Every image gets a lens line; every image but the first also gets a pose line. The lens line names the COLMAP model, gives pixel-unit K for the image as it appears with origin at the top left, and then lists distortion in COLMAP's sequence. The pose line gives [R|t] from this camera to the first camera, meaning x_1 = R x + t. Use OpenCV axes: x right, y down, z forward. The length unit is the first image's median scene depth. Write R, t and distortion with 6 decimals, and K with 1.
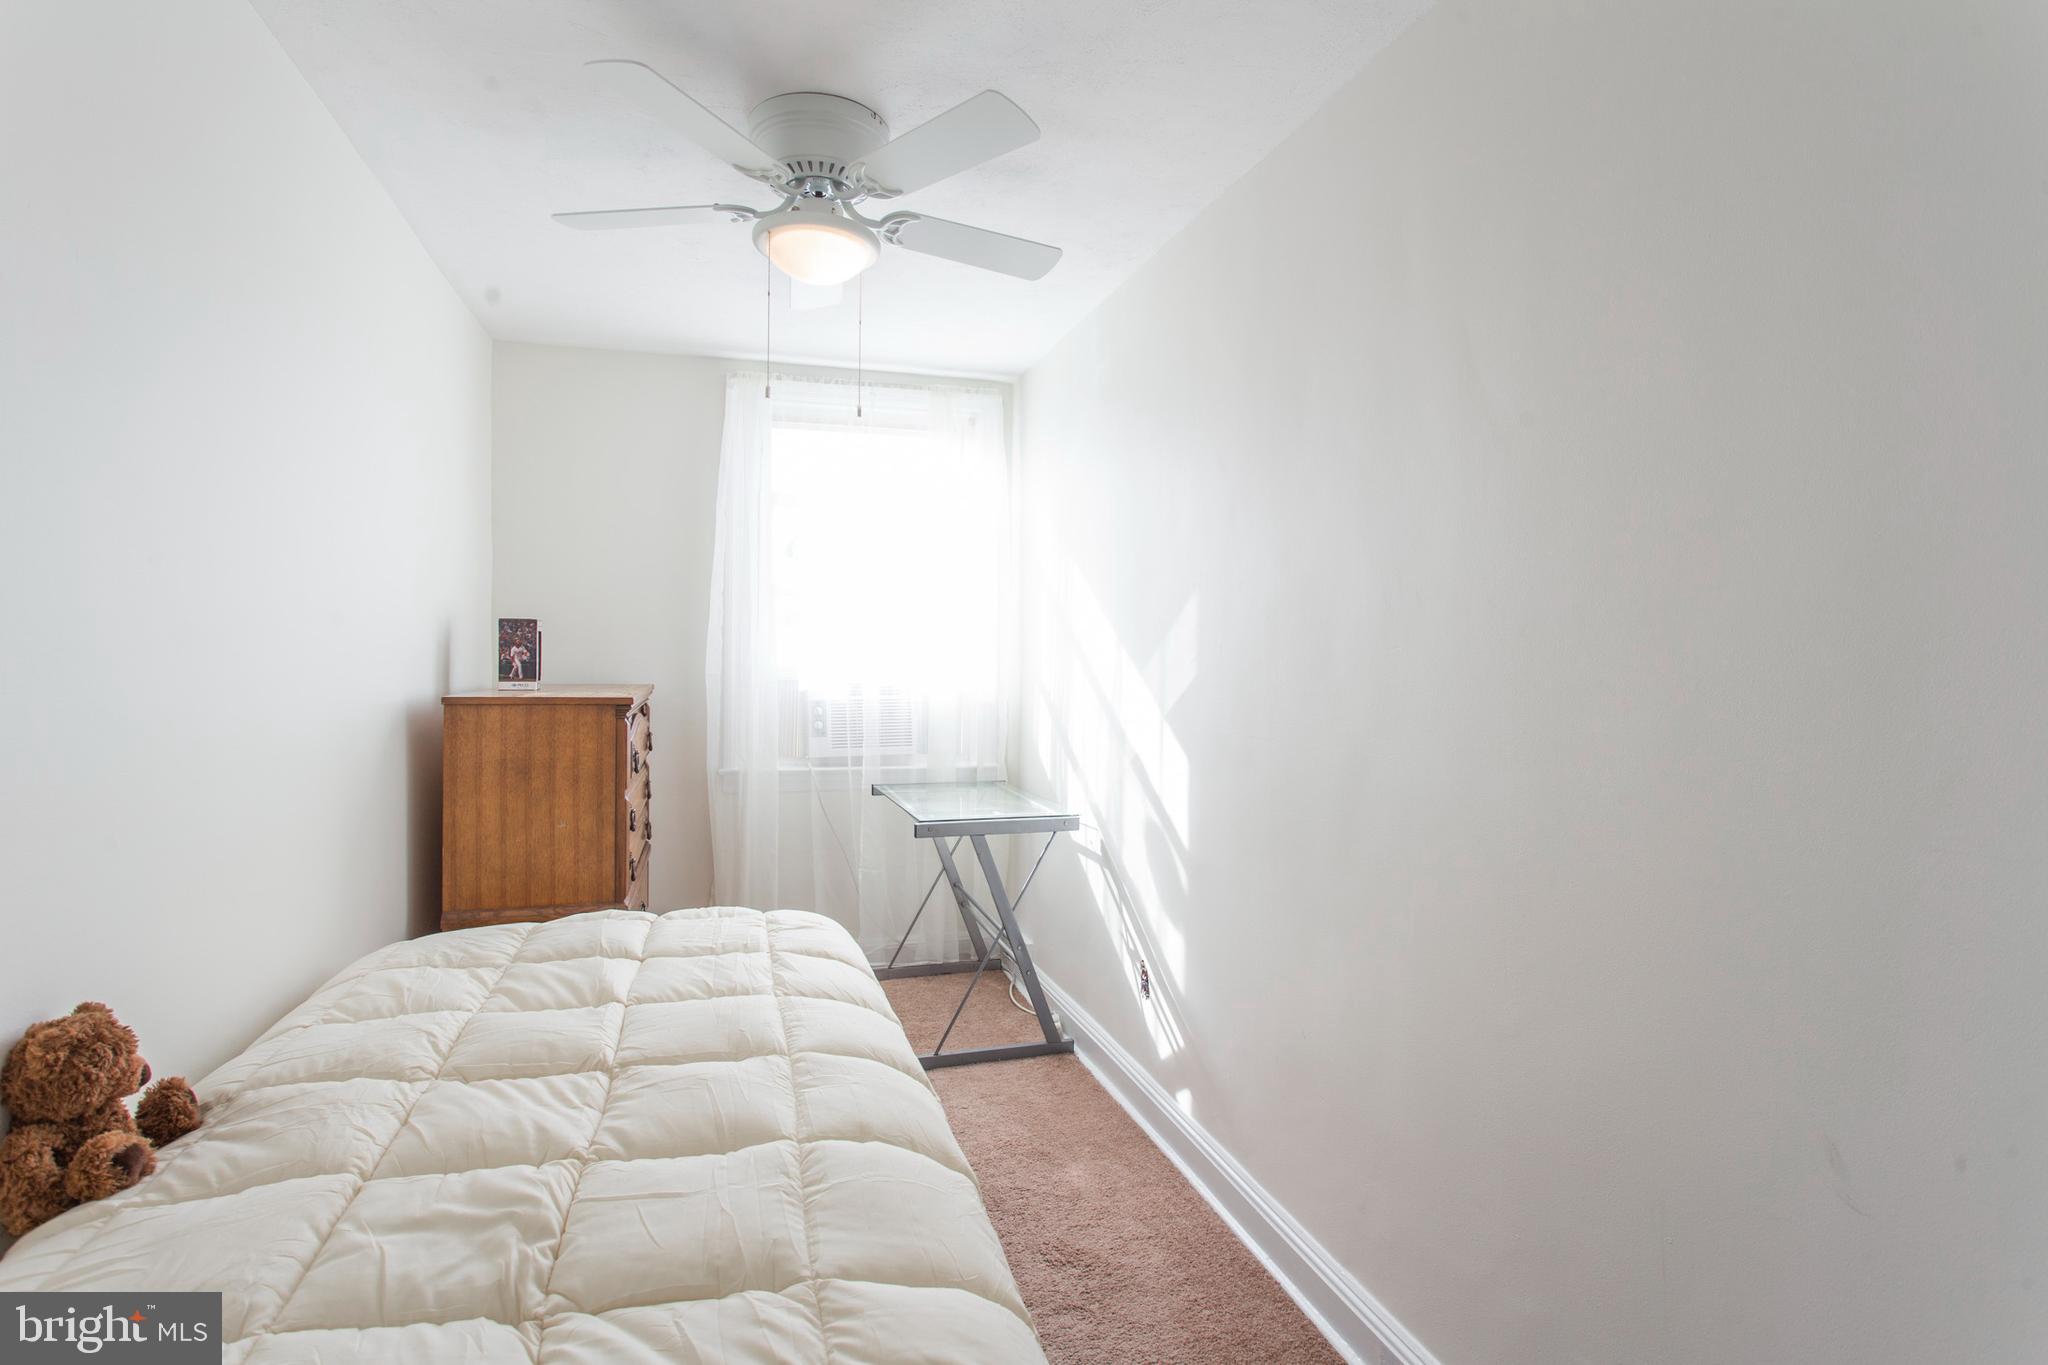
lens RADIAL K [[994.3, 0, 1019.2], [0, 994.3, 676.0], [0, 0, 1]] dist [-0.017817, 0.007485]
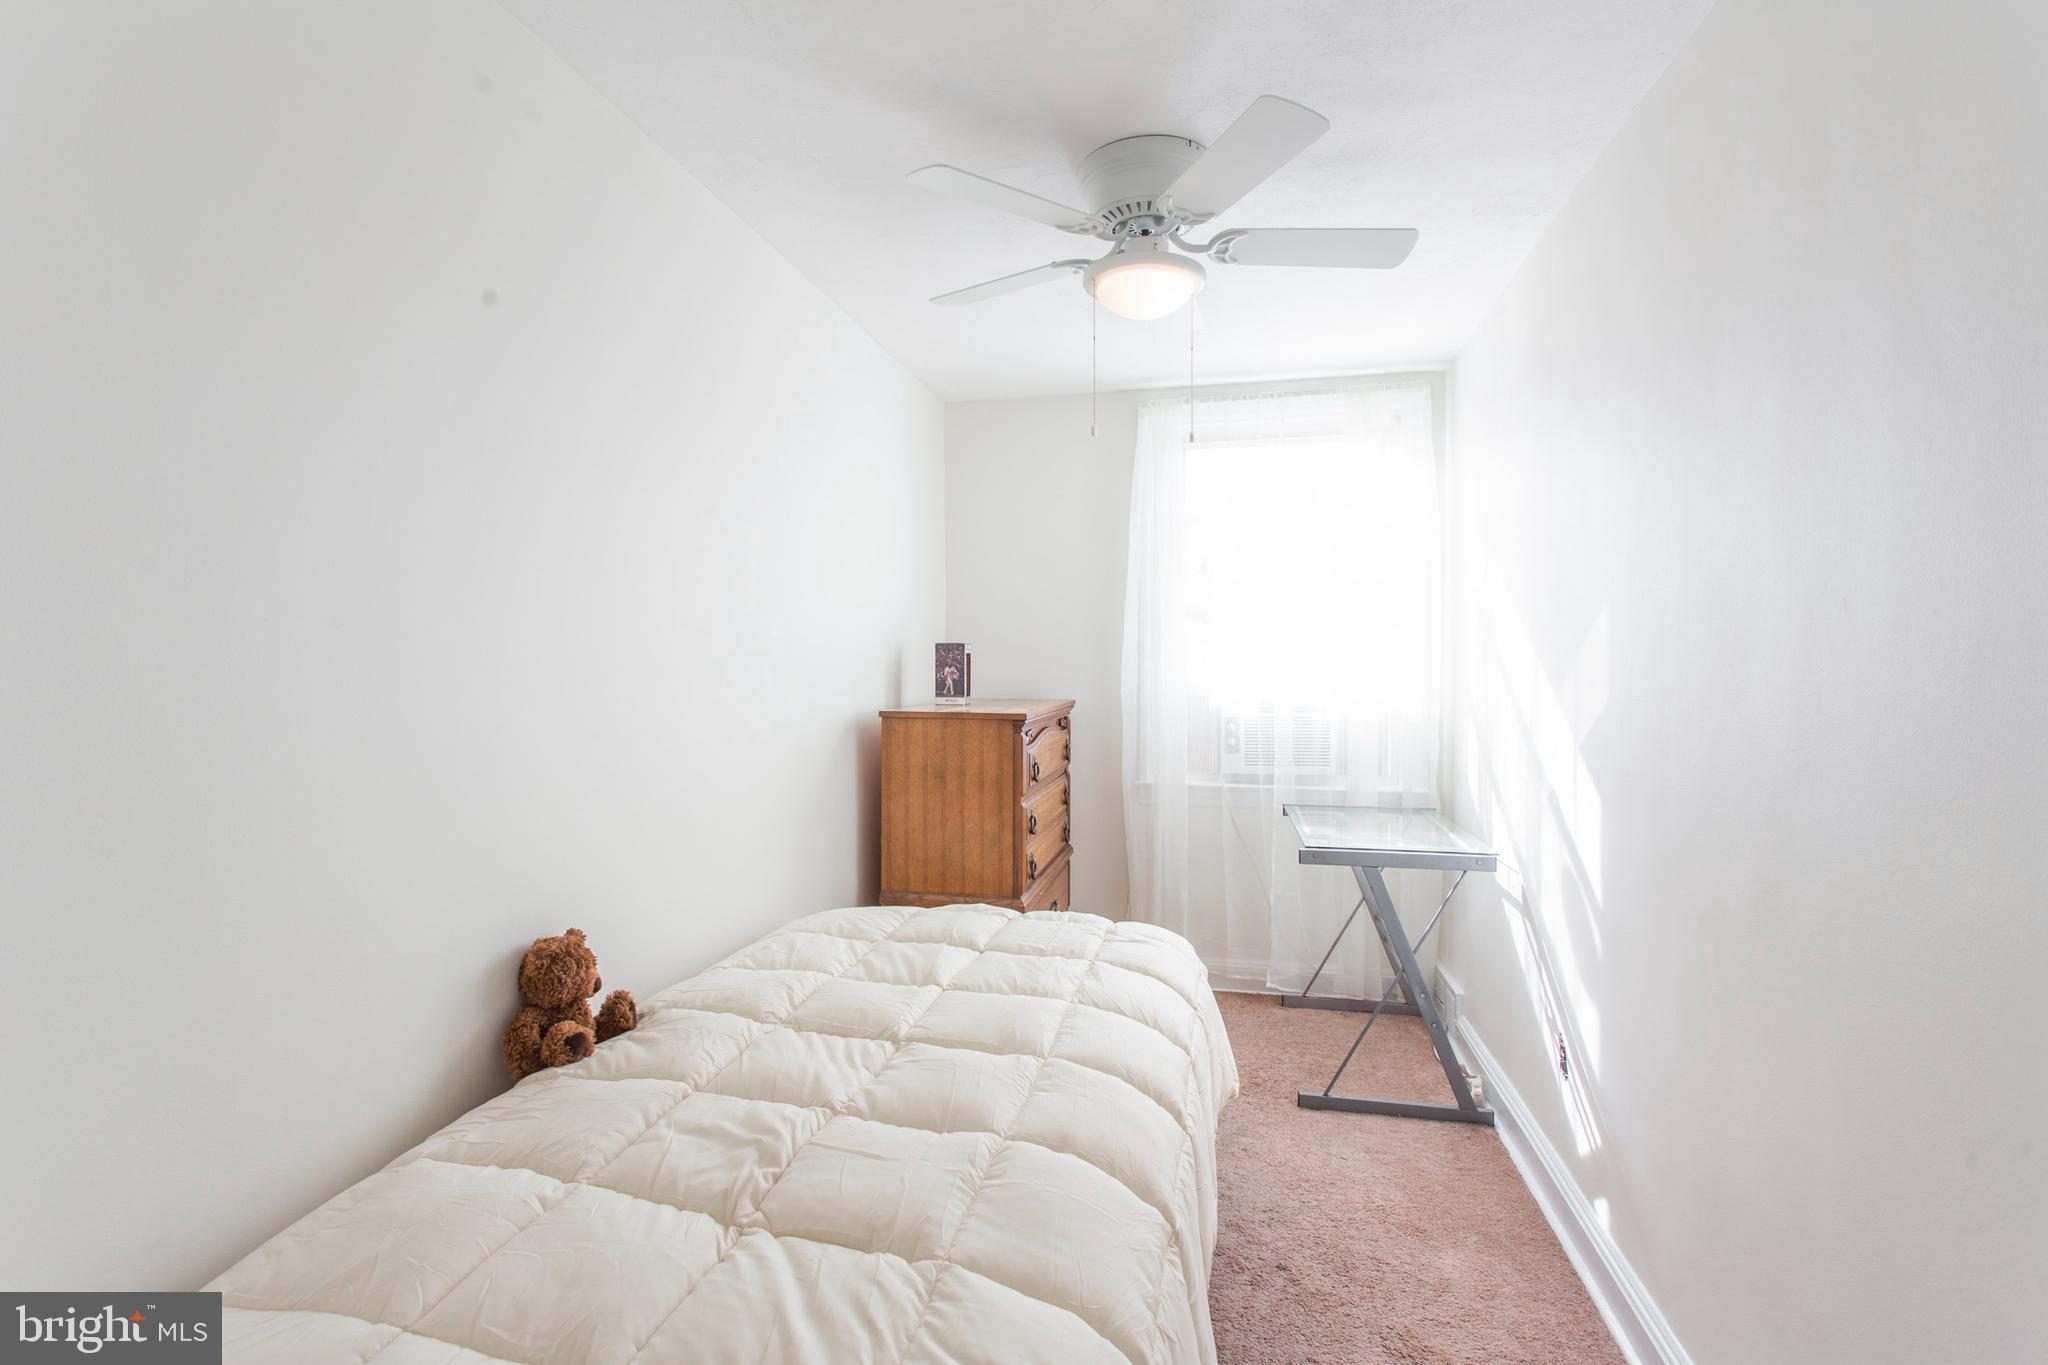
lens RADIAL K [[997.2, 0, 1009.0], [0, 997.2, 674.9], [0, 0, 1]] dist [0.000735, 0.003653]
pose [[0.868787, -0.001471, -0.495184, 0.162497], [-0.003246, 0.999957, -0.008667, -0.013174], [0.495175, 0.009137, 0.868745, 0.025250]]
